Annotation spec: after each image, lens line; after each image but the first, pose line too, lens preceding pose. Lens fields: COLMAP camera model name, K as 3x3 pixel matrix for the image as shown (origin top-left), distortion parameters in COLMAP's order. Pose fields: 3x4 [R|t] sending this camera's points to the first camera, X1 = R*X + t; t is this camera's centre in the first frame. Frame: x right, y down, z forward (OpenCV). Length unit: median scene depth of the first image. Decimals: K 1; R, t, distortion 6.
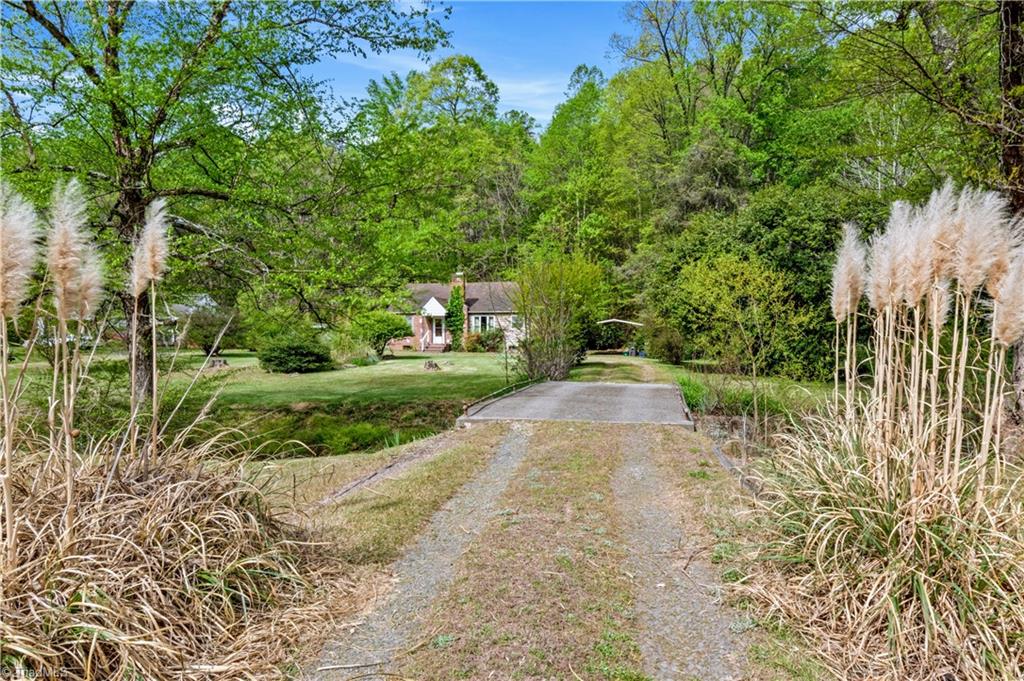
lens RADIAL K [[608.0, 0, 514.3], [0, 608.0, 343.1], [0, 0, 1]] dist [0.003652, 0.000134]
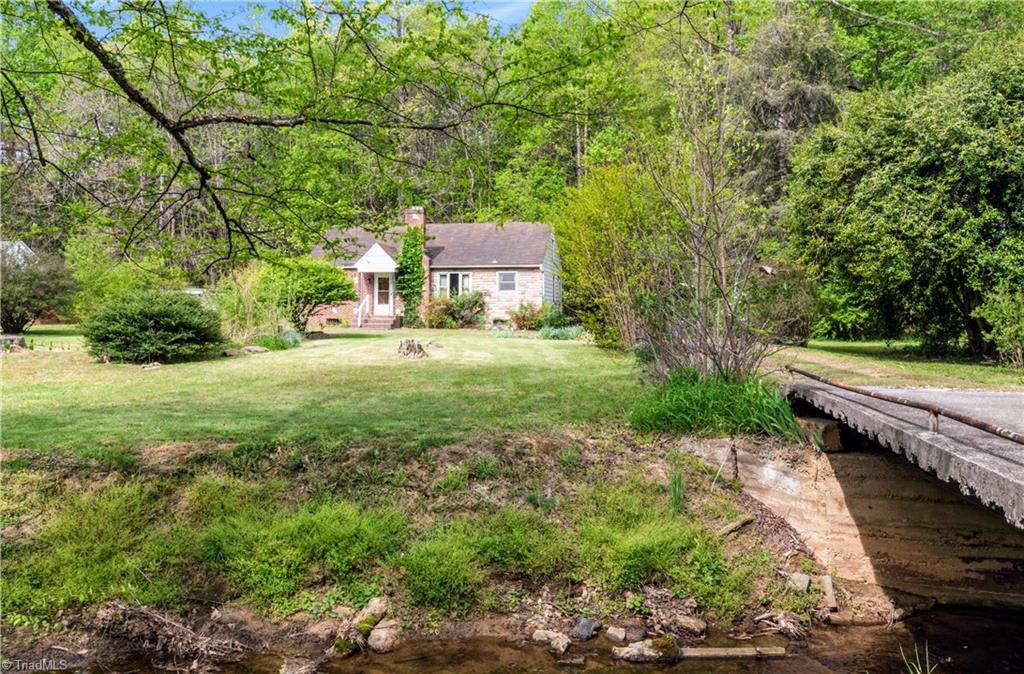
lens RADIAL K [[789.6, 0, 501.6], [0, 789.6, 245.7], [0, 0, 1]] dist [-0.000861, 0.003130]
pose [[0.997835, 0.007295, 0.065362, -0.058038], [-0.001069, 0.995496, -0.094797, 0.006917], [-0.065759, 0.094522, 0.993349, 0.161382]]
